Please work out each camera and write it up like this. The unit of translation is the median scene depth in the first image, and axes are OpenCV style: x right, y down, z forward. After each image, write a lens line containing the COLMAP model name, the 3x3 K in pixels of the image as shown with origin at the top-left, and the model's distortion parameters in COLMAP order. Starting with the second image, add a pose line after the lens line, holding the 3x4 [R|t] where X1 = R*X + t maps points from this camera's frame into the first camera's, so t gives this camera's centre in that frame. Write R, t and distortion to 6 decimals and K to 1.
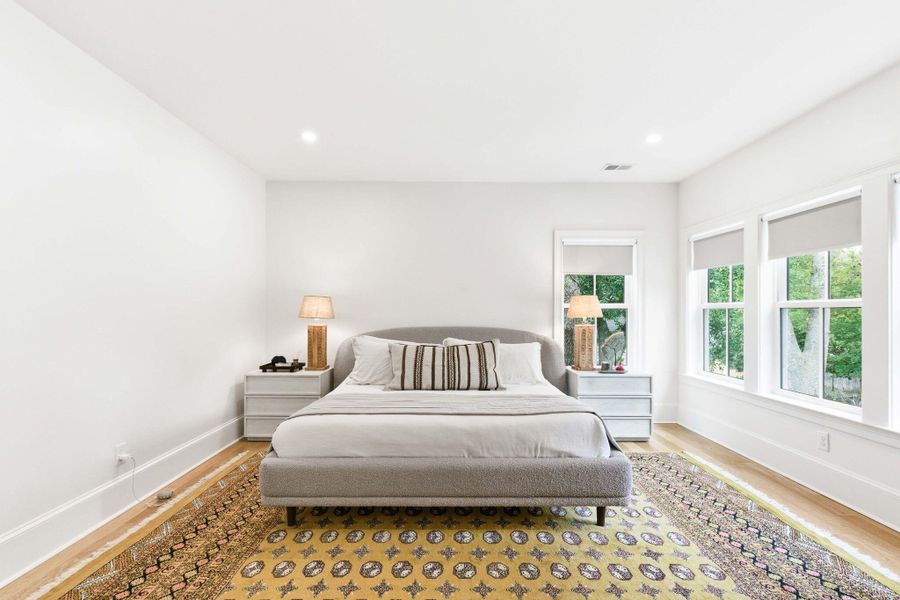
lens RADIAL K [[414.0, 0, 450.2], [0, 414.0, 306.8], [0, 0, 1]] dist [0.000993, -0.000330]
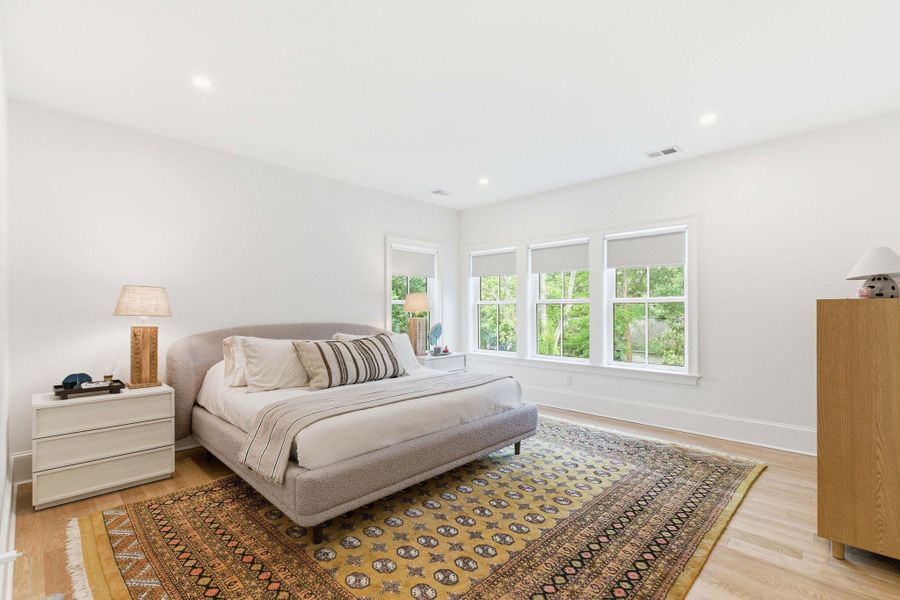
lens RADIAL K [[414.0, 0, 450.2], [0, 414.0, 306.8], [0, 0, 1]] dist [0.000993, -0.000330]
pose [[0.694342, -0.000429, 0.719645, -0.830535], [-0.003676, 0.999985, 0.004142, 0.009628], [-0.719635, -0.005521, 0.694330, 0.170658]]
